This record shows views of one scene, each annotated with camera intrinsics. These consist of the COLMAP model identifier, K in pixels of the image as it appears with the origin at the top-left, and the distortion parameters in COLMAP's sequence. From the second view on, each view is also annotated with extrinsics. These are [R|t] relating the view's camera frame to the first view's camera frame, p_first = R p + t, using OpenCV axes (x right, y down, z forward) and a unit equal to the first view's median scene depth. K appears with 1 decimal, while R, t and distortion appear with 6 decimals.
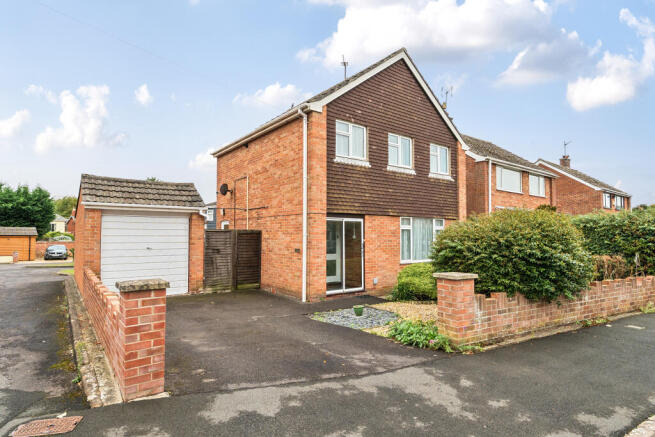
lens RADIAL K [[350.7, 0, 324.3], [0, 350.7, 219.4], [0, 0, 1]] dist [-0.004621, -0.000814]
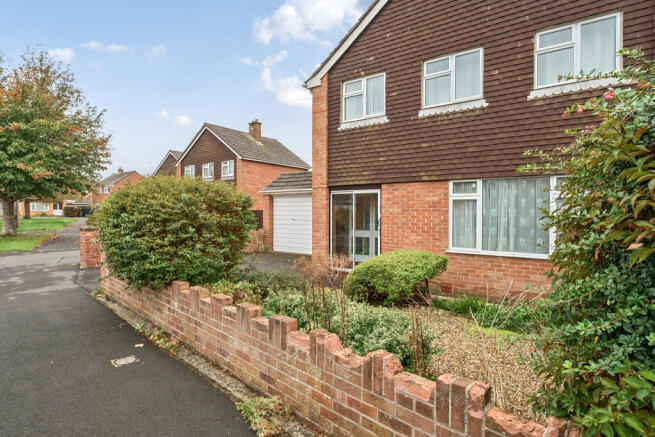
lens RADIAL K [[350.7, 0, 324.3], [0, 350.7, 219.4], [0, 0, 1]] dist [-0.004621, -0.000814]
pose [[0.280707, 0.026173, -0.959437, 0.859679], [0.043946, 0.998229, 0.040088, 0.030318], [0.958787, -0.053416, 0.279060, 0.644791]]
